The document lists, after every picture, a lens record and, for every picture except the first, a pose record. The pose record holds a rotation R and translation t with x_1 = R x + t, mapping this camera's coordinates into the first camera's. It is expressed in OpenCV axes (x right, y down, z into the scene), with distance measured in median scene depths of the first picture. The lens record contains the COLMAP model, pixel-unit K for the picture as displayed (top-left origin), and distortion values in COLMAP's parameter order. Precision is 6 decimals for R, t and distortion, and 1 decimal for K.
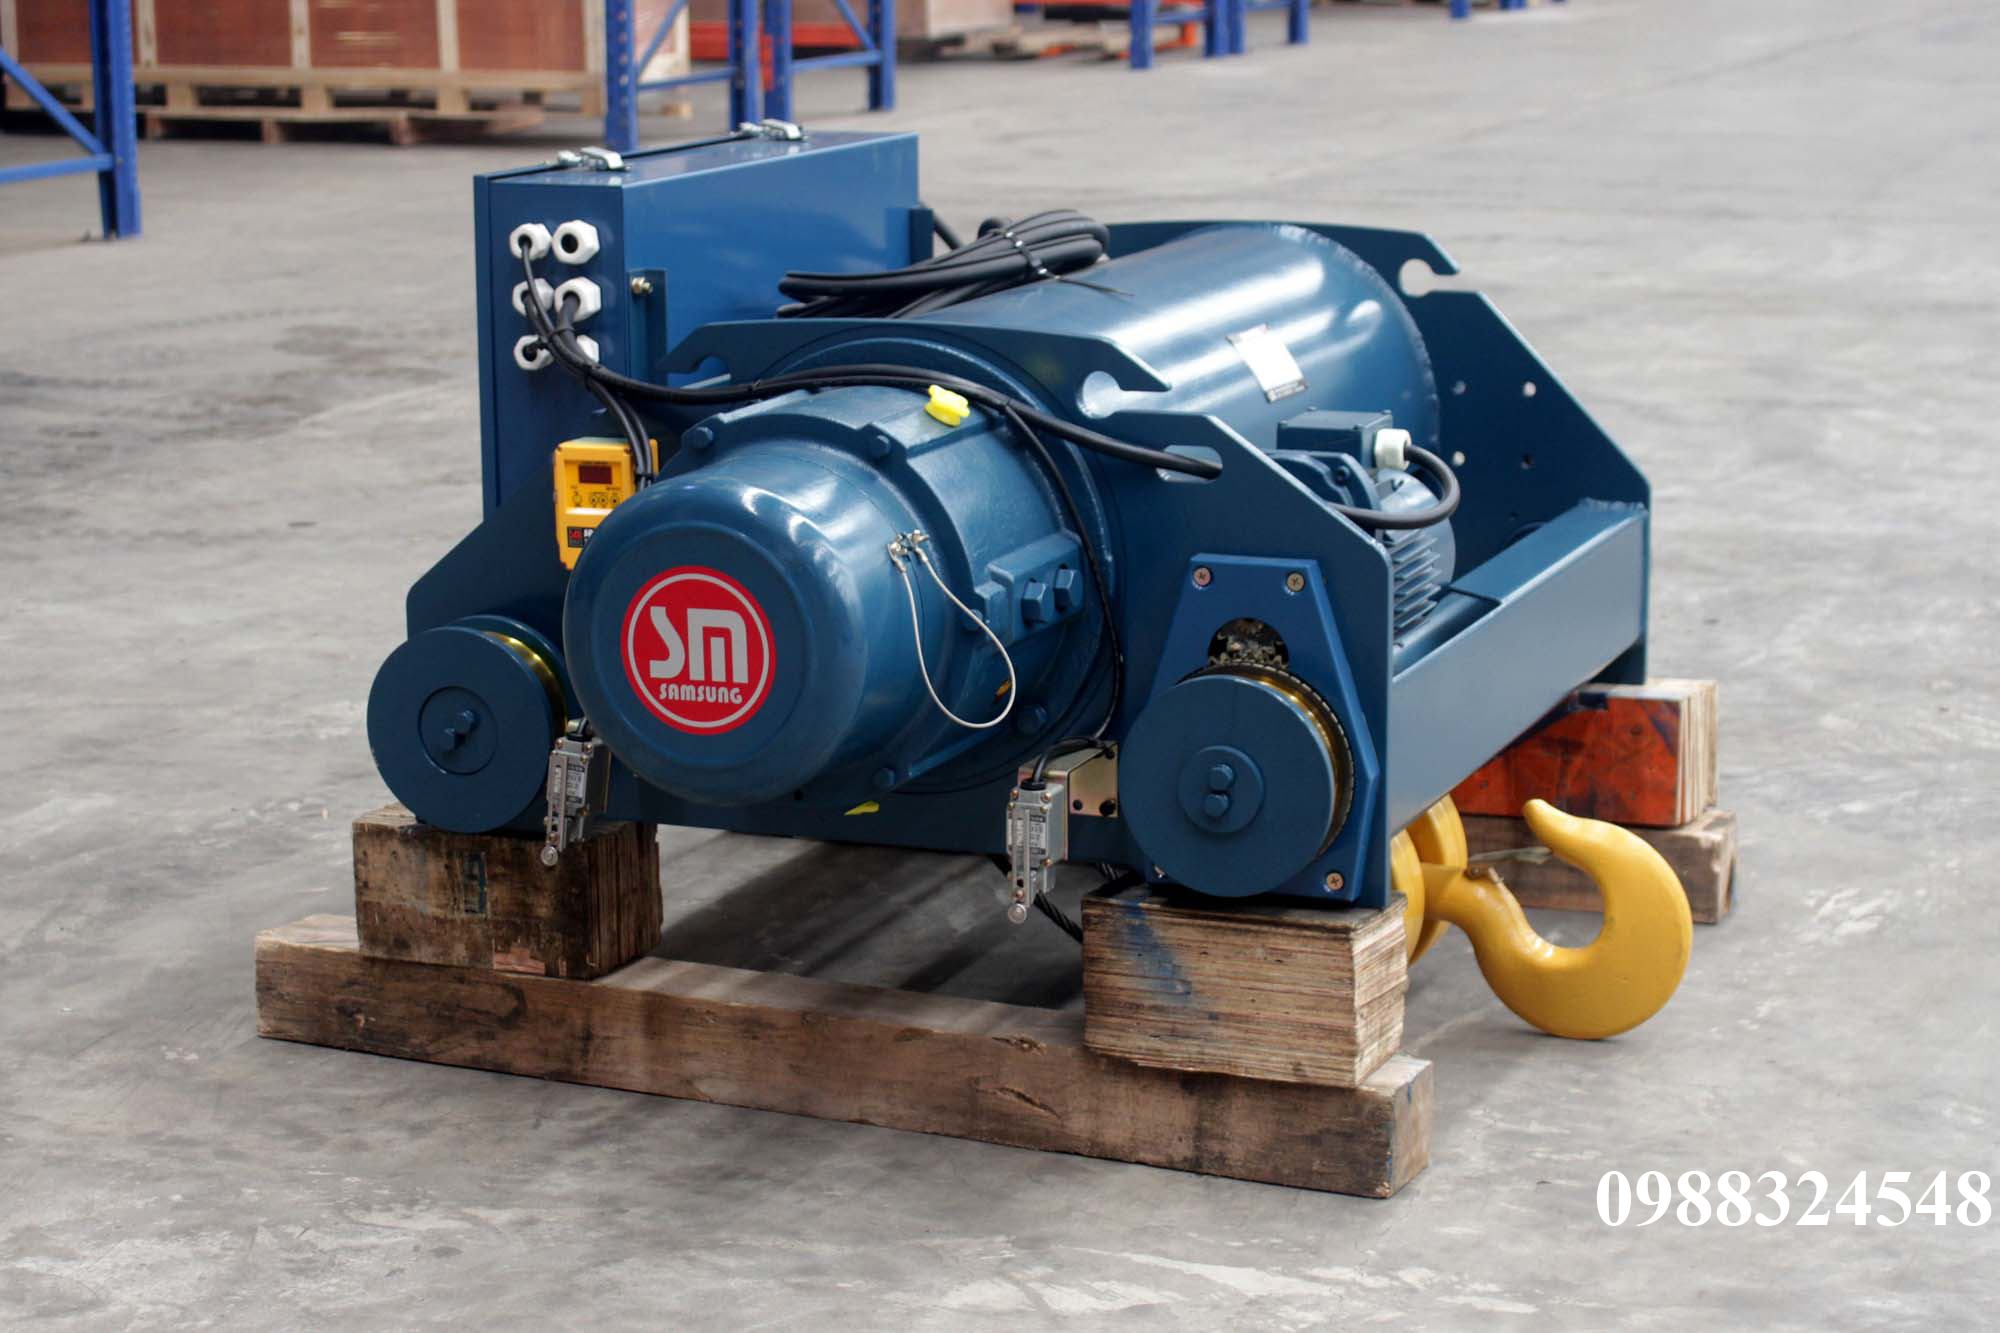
lens RADIAL K [[4023.3, 0, 971.0], [0, 4023.3, 659.7], [0, 0, 1]] dist [-0.034057, 0.000000]
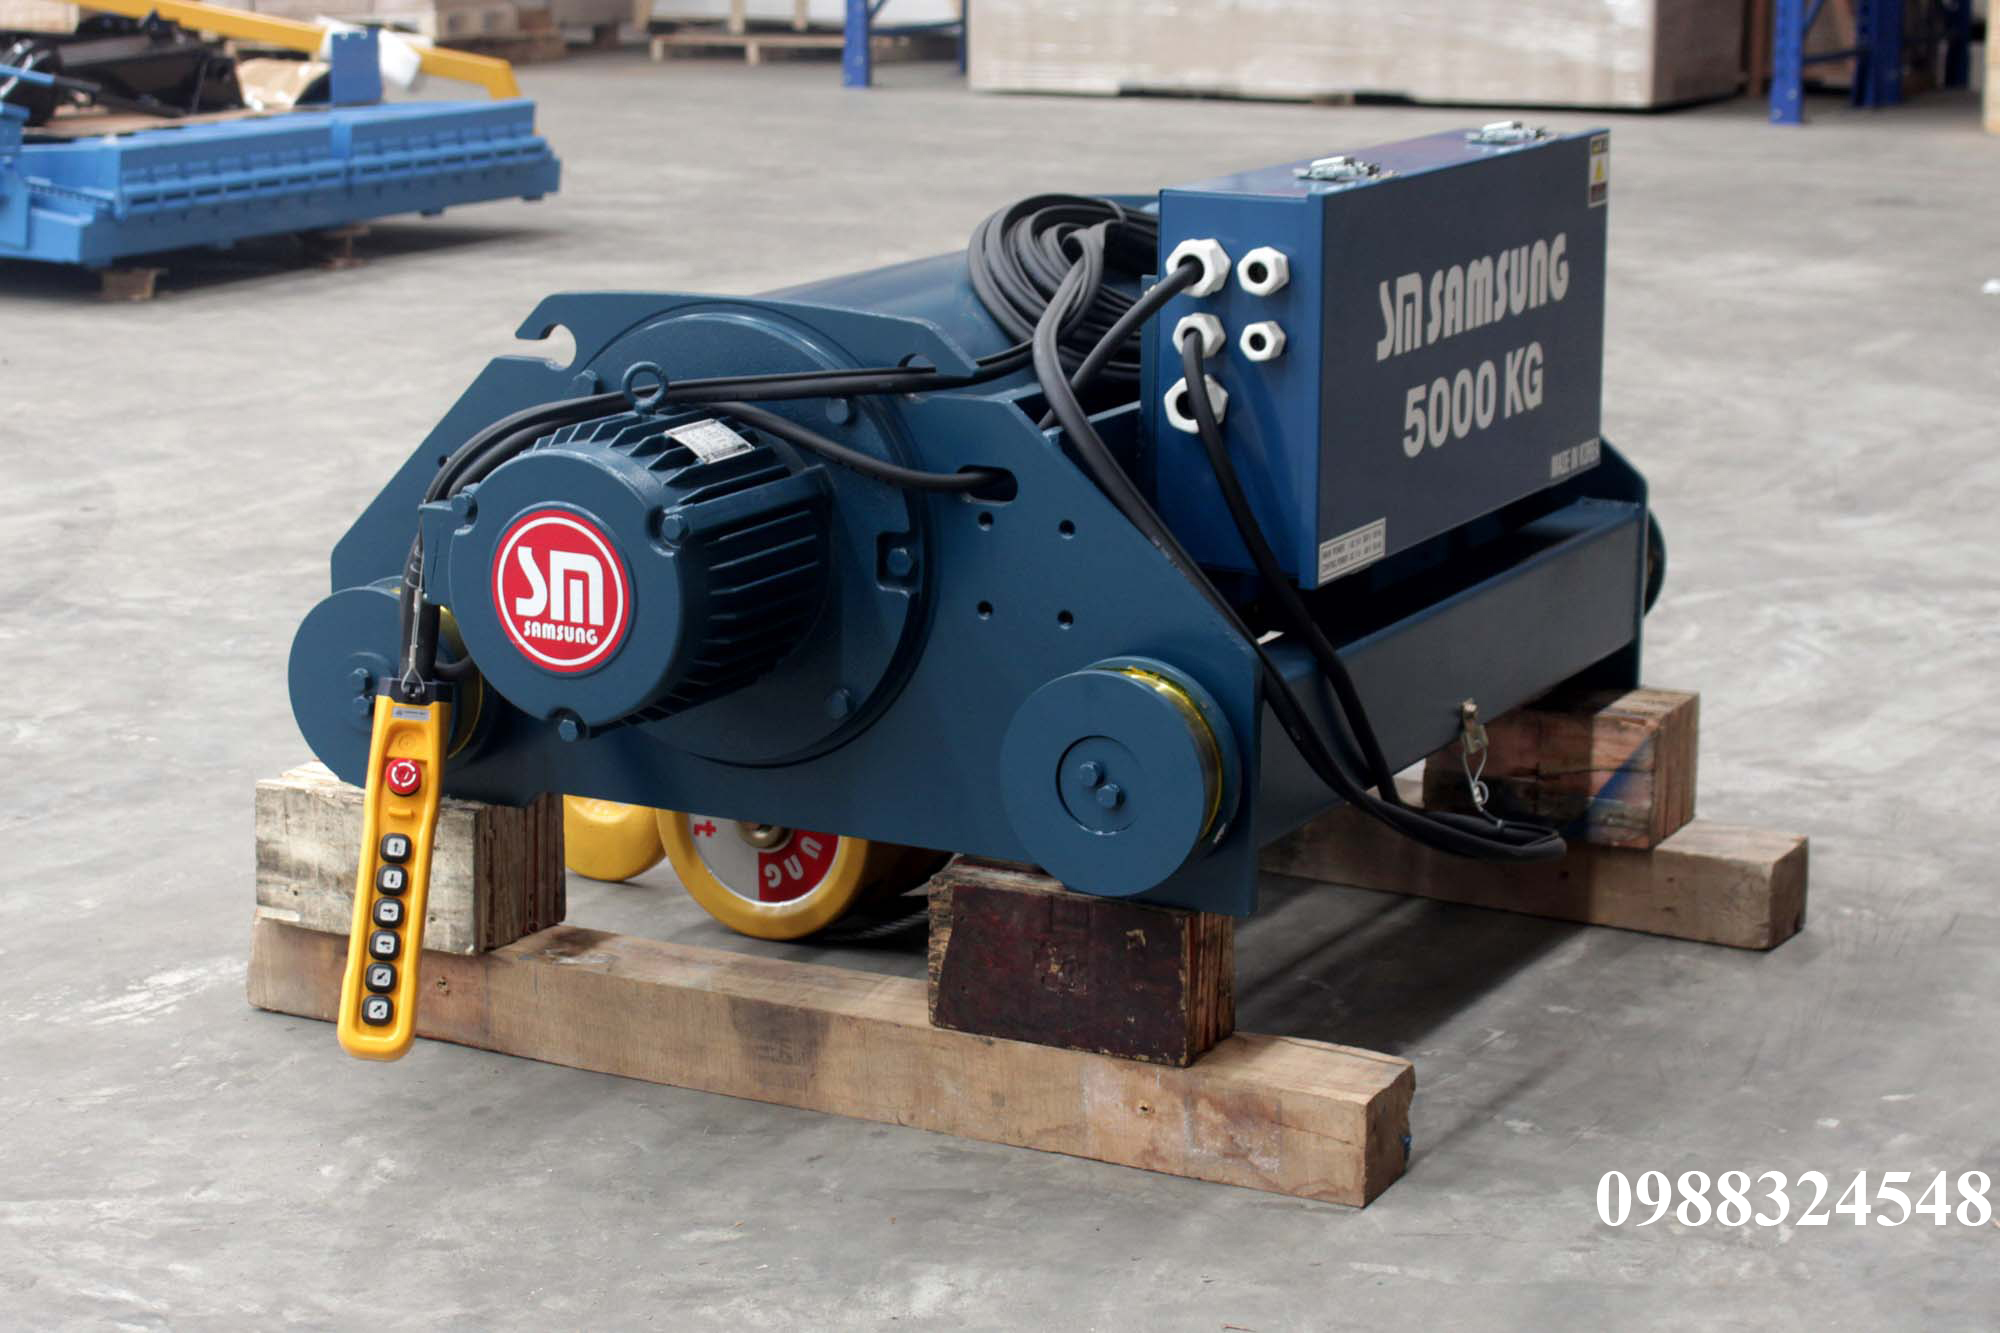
lens RADIAL K [[4023.3, 0, 980.0], [0, 4023.3, 664.6], [0, 0, 1]] dist [-0.034057, 0.000000]
pose [[-0.994522, -0.016395, 0.103231, -0.074986], [0.026873, 0.914320, 0.404101, -0.446963], [-0.101011, 0.404662, -0.908871, 2.152041]]
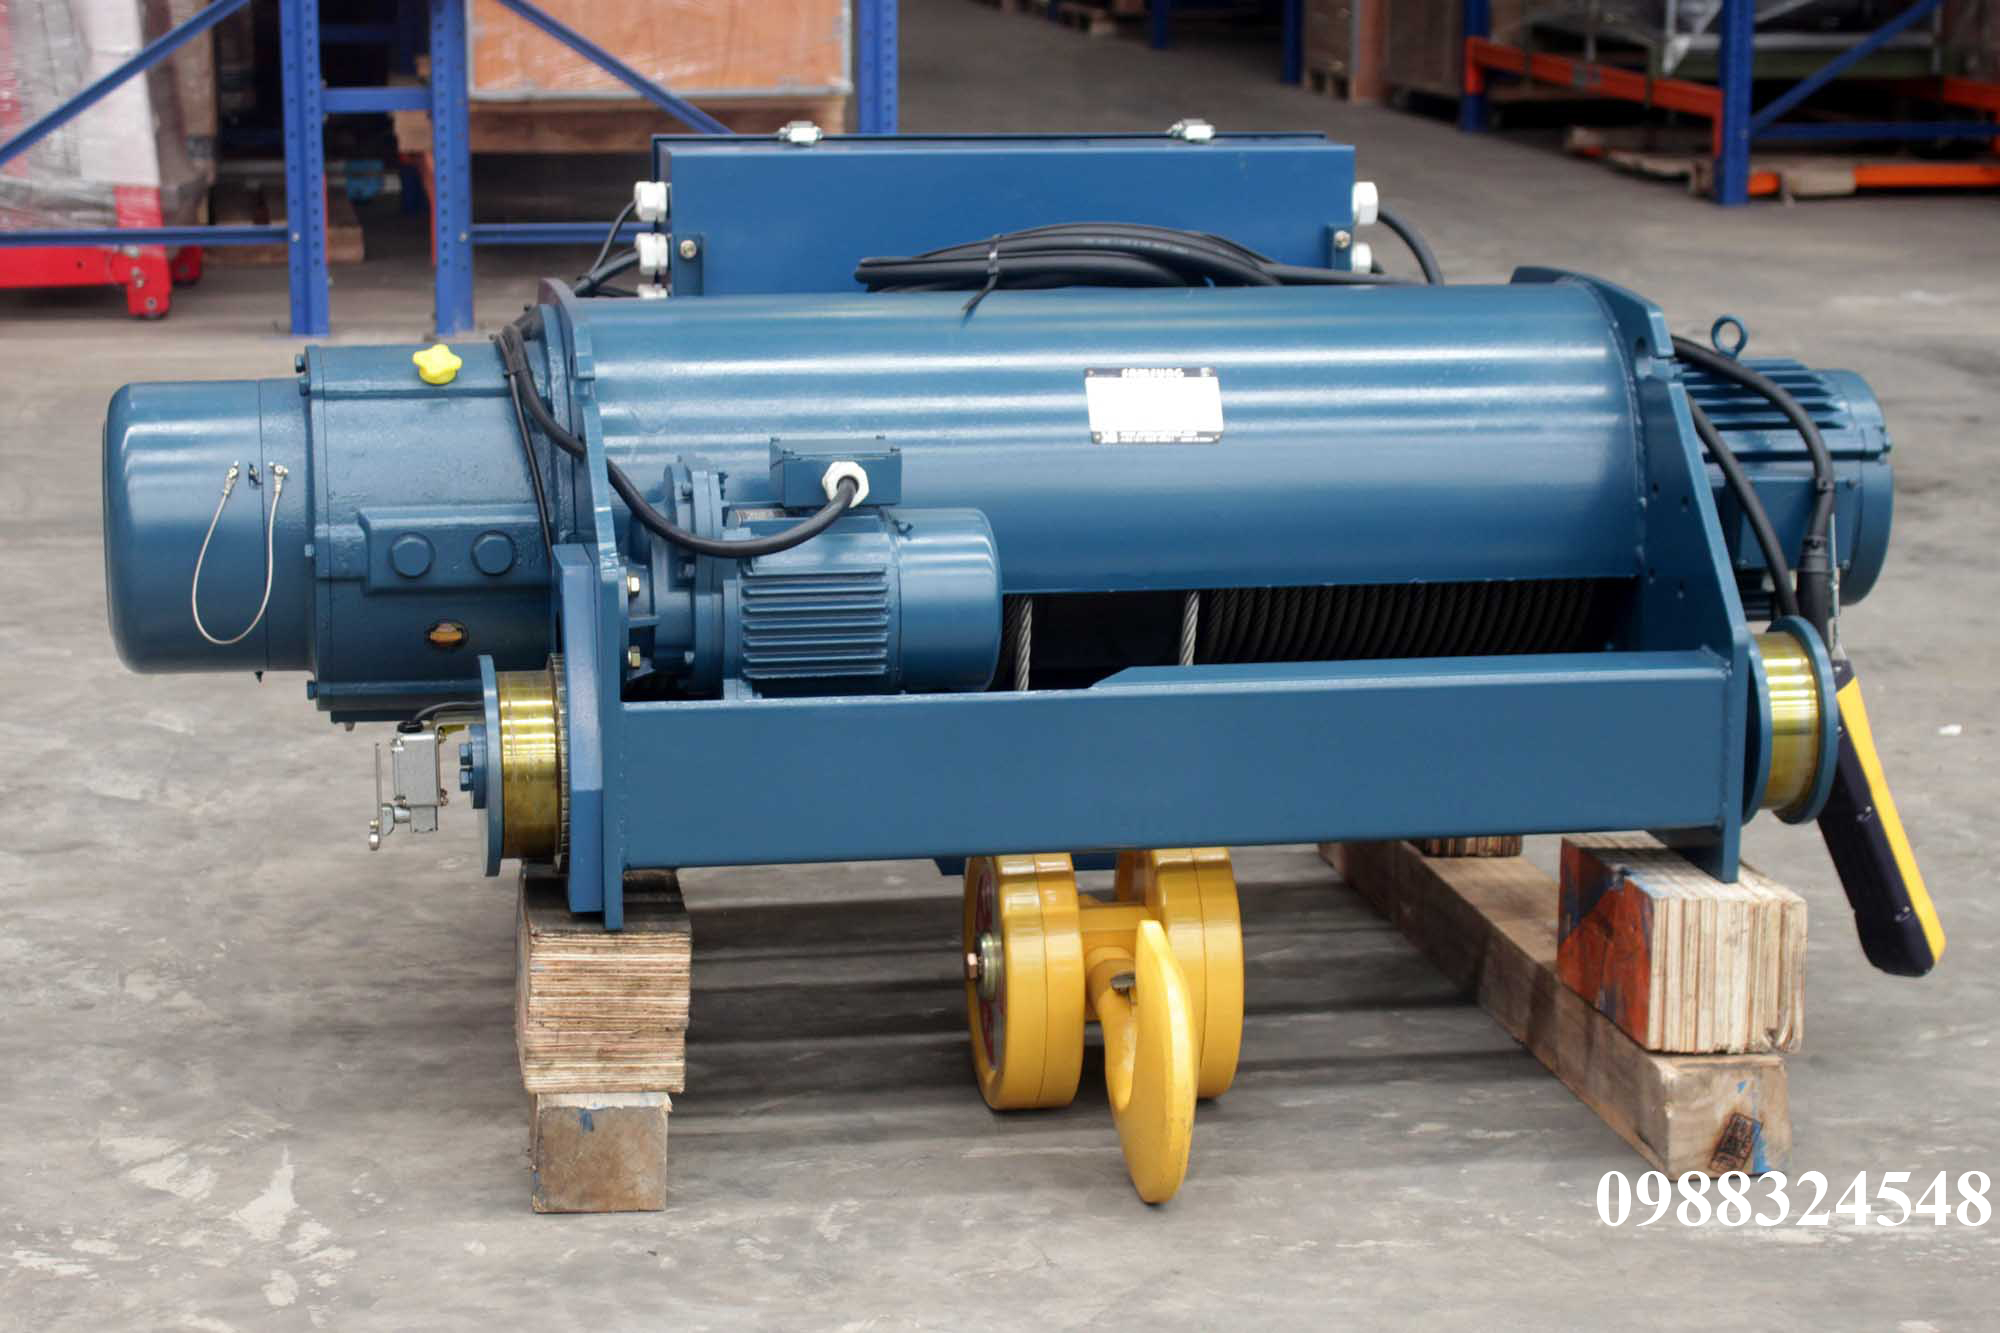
lens RADIAL K [[4023.3, 0, 971.9], [0, 4023.3, 648.7], [0, 0, 1]] dist [-0.034057, 0.000000]
pose [[0.536959, 0.177949, -0.824627, 0.907593], [-0.178703, 0.979309, 0.094965, -0.109411], [0.824464, 0.096371, 0.557649, 0.500763]]
